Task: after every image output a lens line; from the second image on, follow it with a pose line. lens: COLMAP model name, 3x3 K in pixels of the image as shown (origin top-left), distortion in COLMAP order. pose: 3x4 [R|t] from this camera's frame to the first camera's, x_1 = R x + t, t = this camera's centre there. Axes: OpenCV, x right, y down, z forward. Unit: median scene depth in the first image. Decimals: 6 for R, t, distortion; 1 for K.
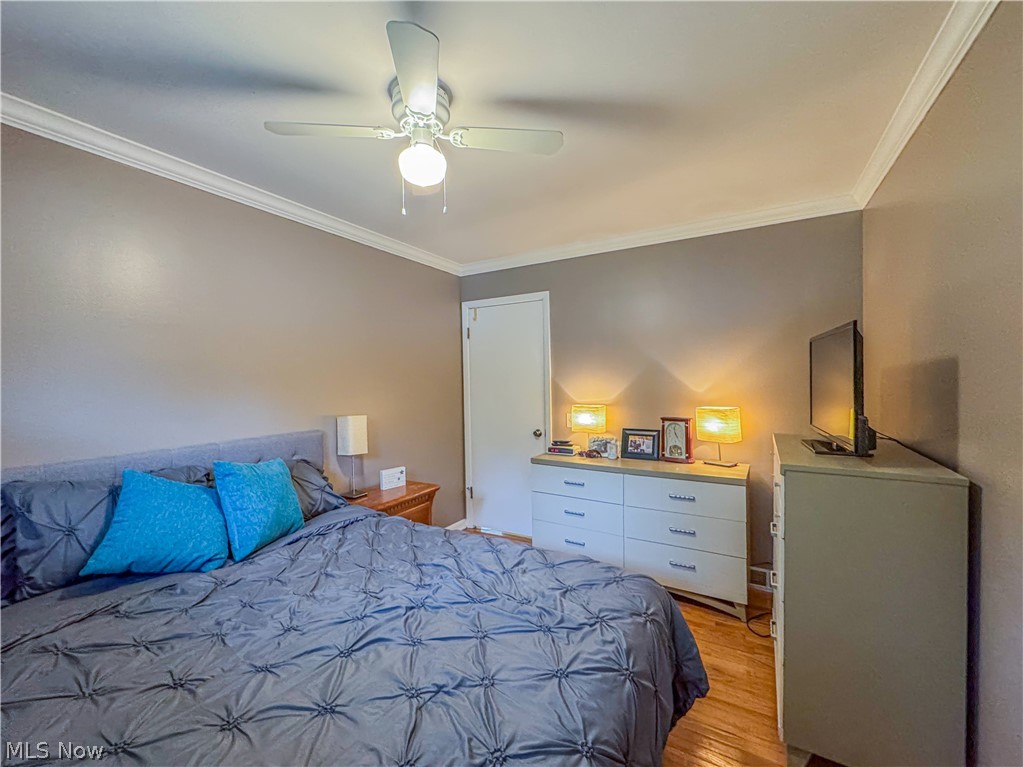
lens RADIAL K [[424.9, 0, 516.3], [0, 424.9, 384.4], [0, 0, 1]] dist [-0.000563, -0.000052]
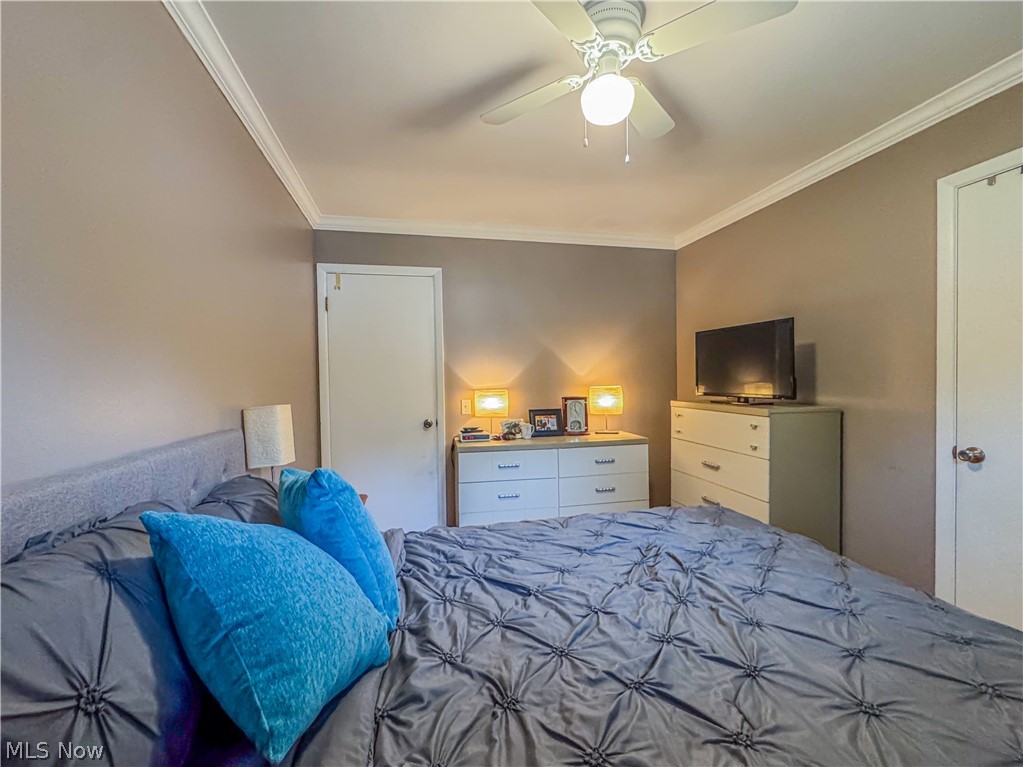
lens RADIAL K [[424.9, 0, 516.3], [0, 424.9, 384.4], [0, 0, 1]] dist [-0.000563, -0.000052]
pose [[0.737094, -0.007177, 0.675752, -0.498017], [0.013158, 0.999906, -0.003733, 0.044769], [-0.675662, 0.011643, 0.737119, 0.245494]]
